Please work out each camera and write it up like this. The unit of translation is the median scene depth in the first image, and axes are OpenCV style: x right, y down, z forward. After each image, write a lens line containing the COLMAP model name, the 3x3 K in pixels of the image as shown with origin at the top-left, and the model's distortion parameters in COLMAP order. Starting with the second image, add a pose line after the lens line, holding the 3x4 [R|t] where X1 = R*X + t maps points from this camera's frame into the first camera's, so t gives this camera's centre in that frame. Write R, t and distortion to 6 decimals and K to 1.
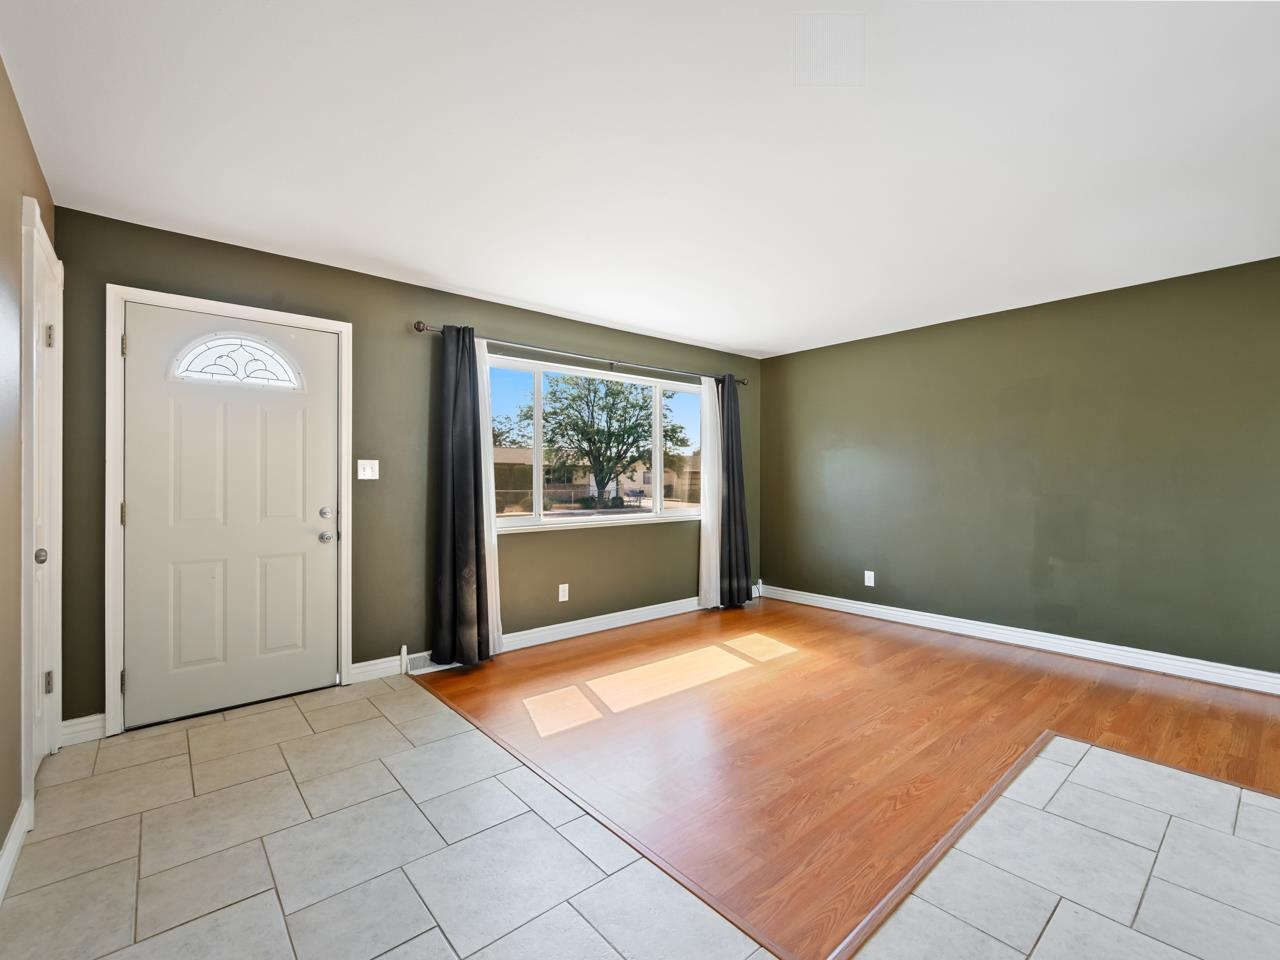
lens RADIAL K [[569.2, 0, 641.4], [0, 569.2, 482.9], [0, 0, 1]] dist [-0.000559, -0.000360]
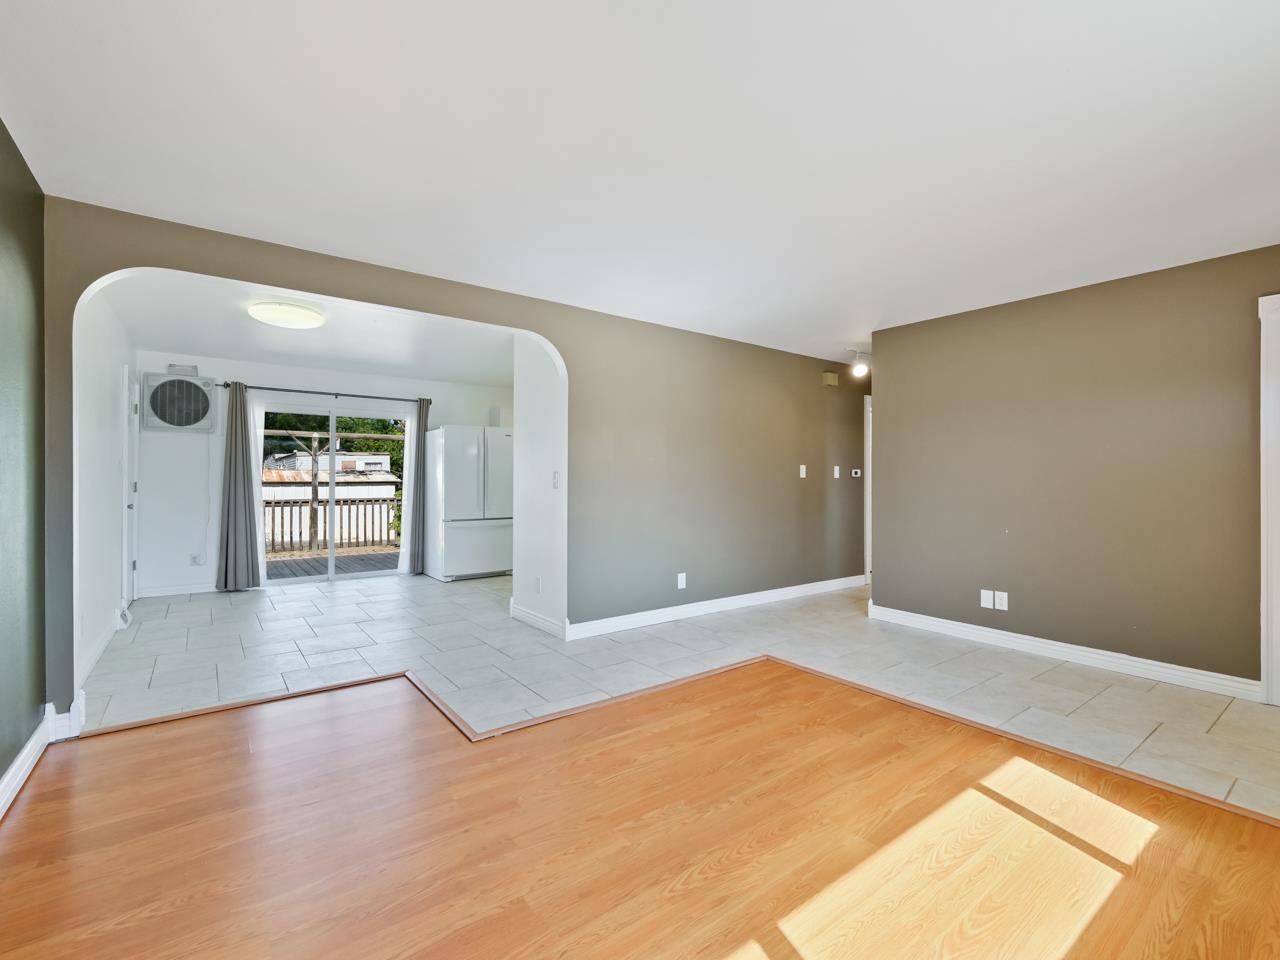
lens RADIAL K [[569.2, 0, 643.6], [0, 569.2, 488.5], [0, 0, 1]] dist [-0.000559, -0.000360]
pose [[-0.998120, -0.003089, 0.061220, 0.298051], [-0.001852, 0.999793, 0.020260, -0.001889], [-0.061269, 0.020108, -0.997919, 1.526168]]
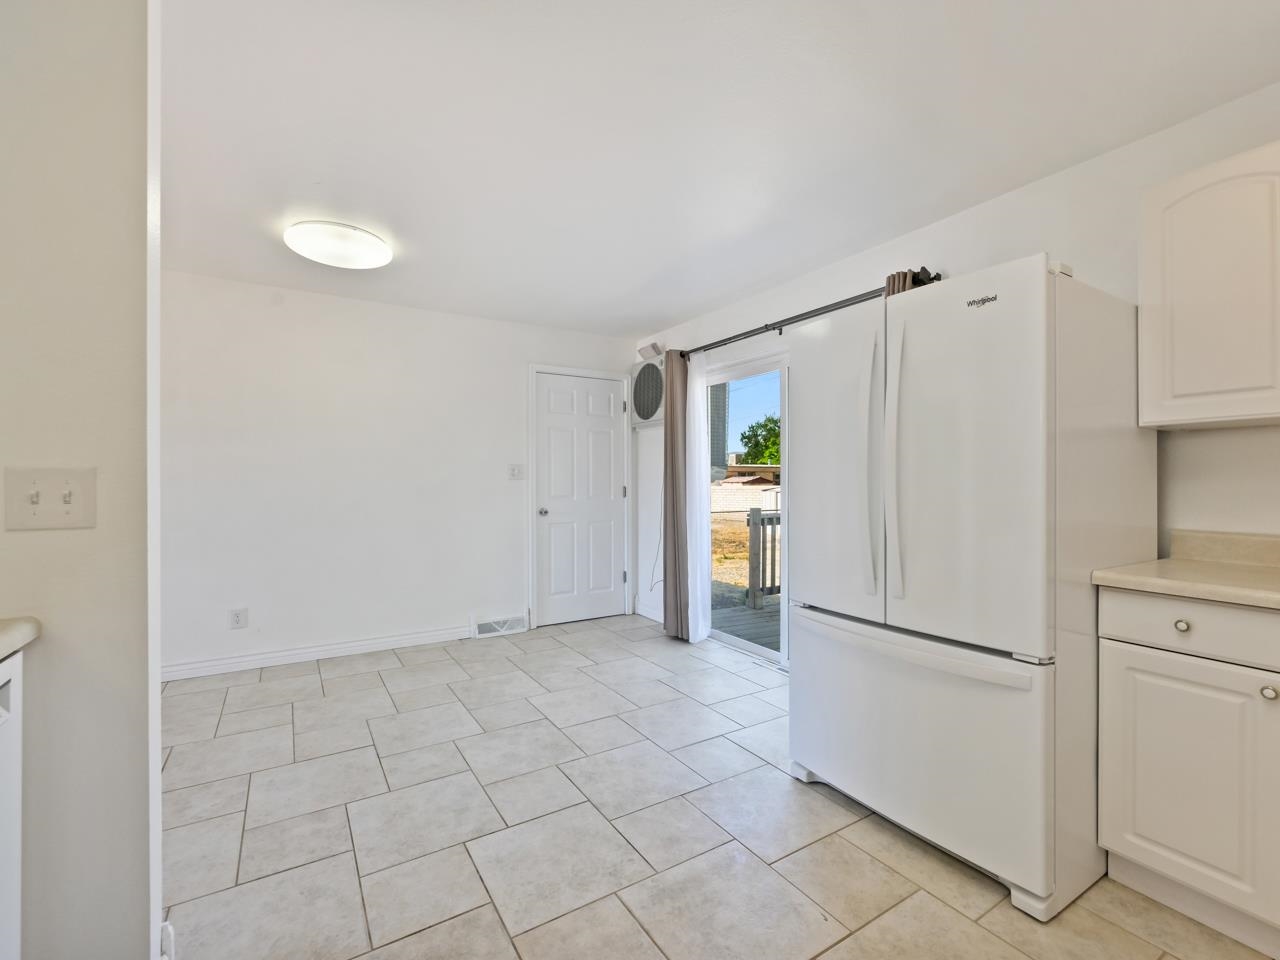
lens RADIAL K [[569.2, 0, 650.9], [0, 569.2, 477.7], [0, 0, 1]] dist [-0.000559, -0.000360]
pose [[0.144960, 0.003622, 0.989431, 0.375944], [0.008785, 0.999949, -0.004948, 0.001428], [-0.989398, 0.009409, 0.144921, -0.273343]]
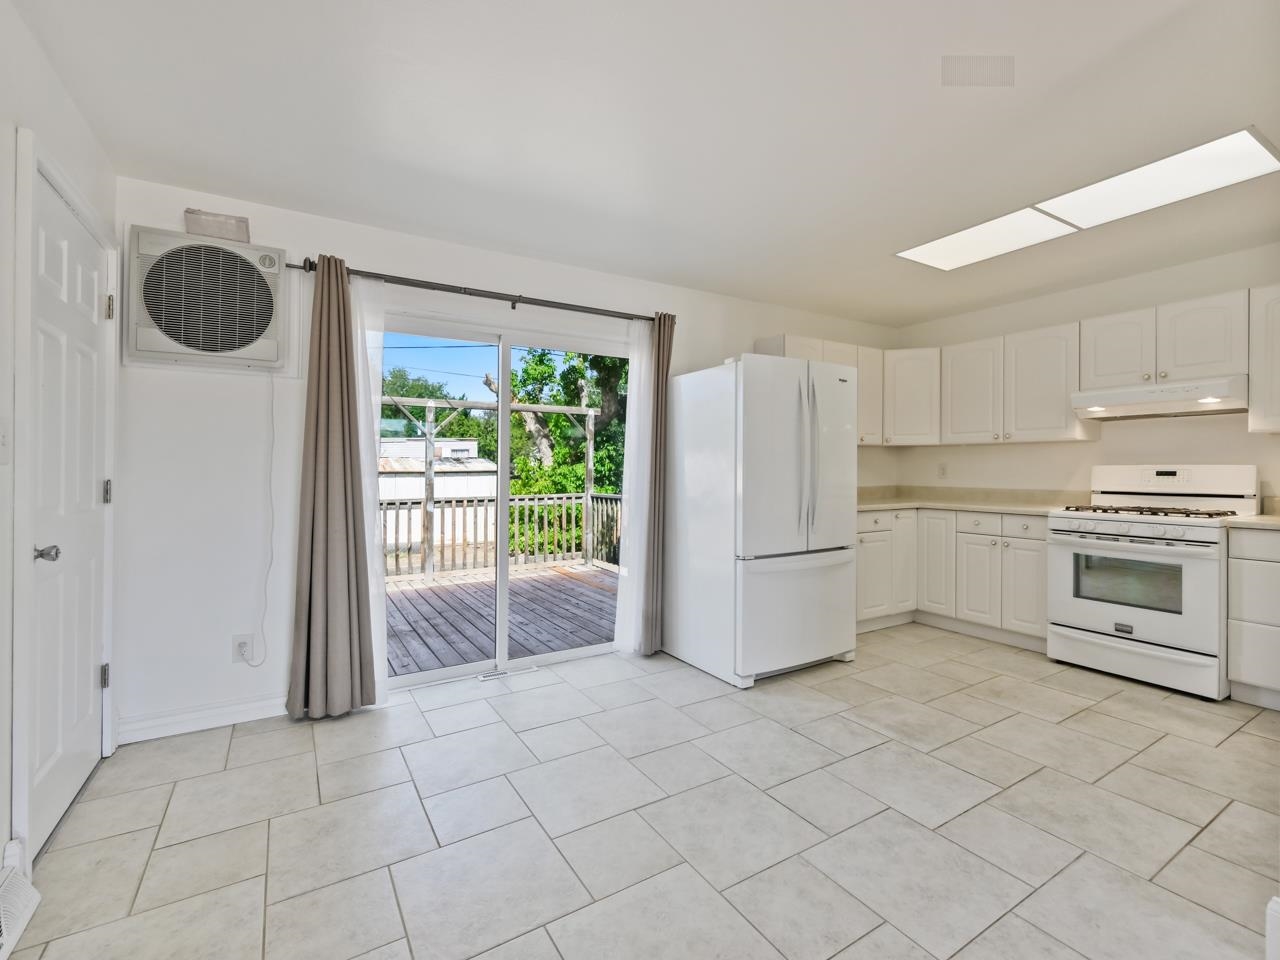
lens RADIAL K [[569.2, 0, 640.8], [0, 569.2, 470.7], [0, 0, 1]] dist [-0.000559, -0.000360]
pose [[-0.986458, 0.000406, 0.164016, 1.088000], [0.002366, 0.999928, 0.011755, -0.002070], [-0.163999, 0.011984, -0.986388, 0.576572]]
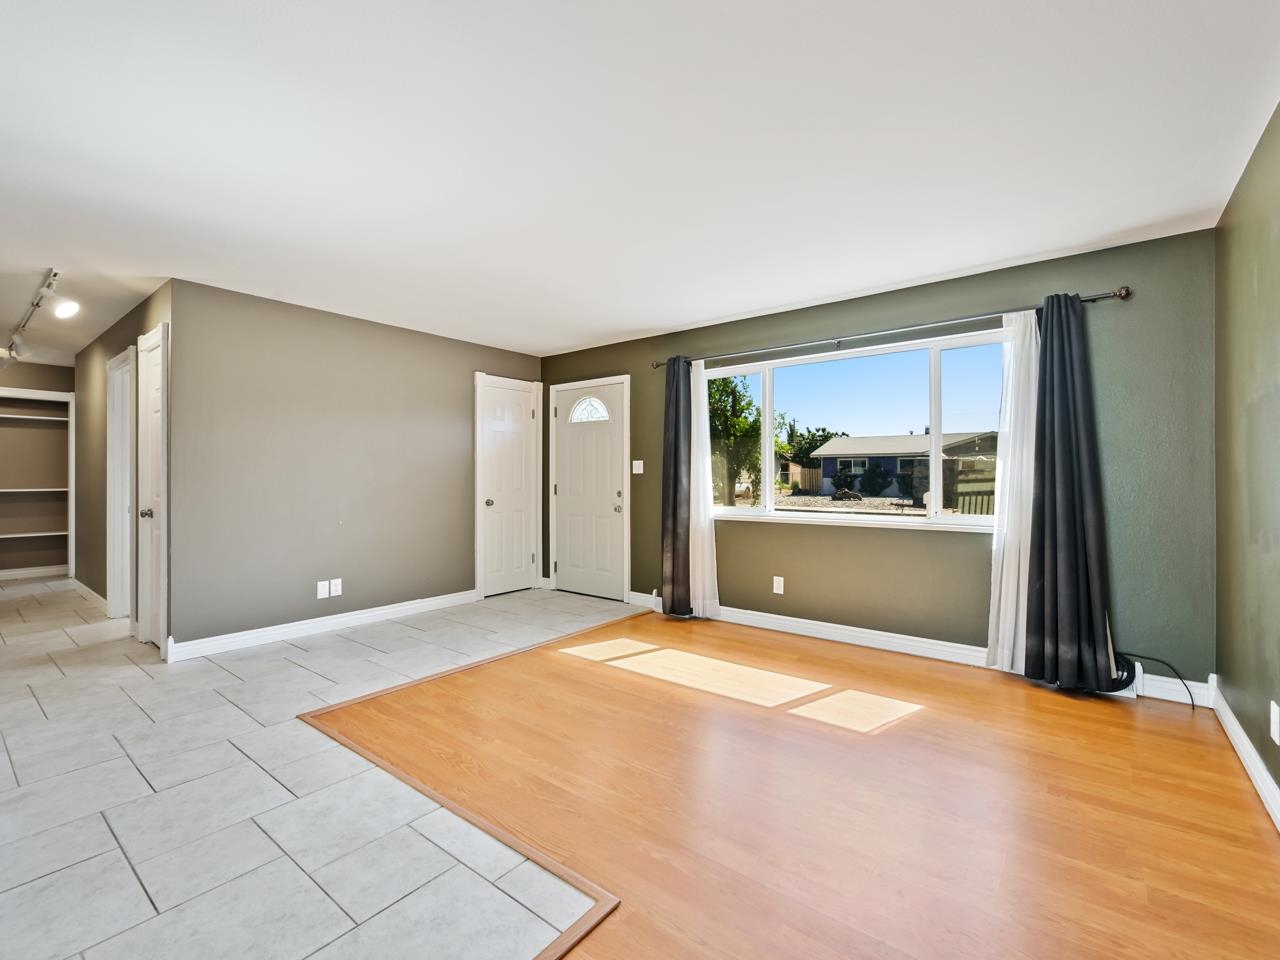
lens RADIAL K [[569.2, 0, 642.8], [0, 569.2, 474.1], [0, 0, 1]] dist [-0.000559, -0.000360]
pose [[0.193428, -0.000887, -0.981114, 1.029512], [-0.003874, 0.999991, -0.001668, -0.001585], [0.981107, 0.004123, 0.193423, 0.723504]]
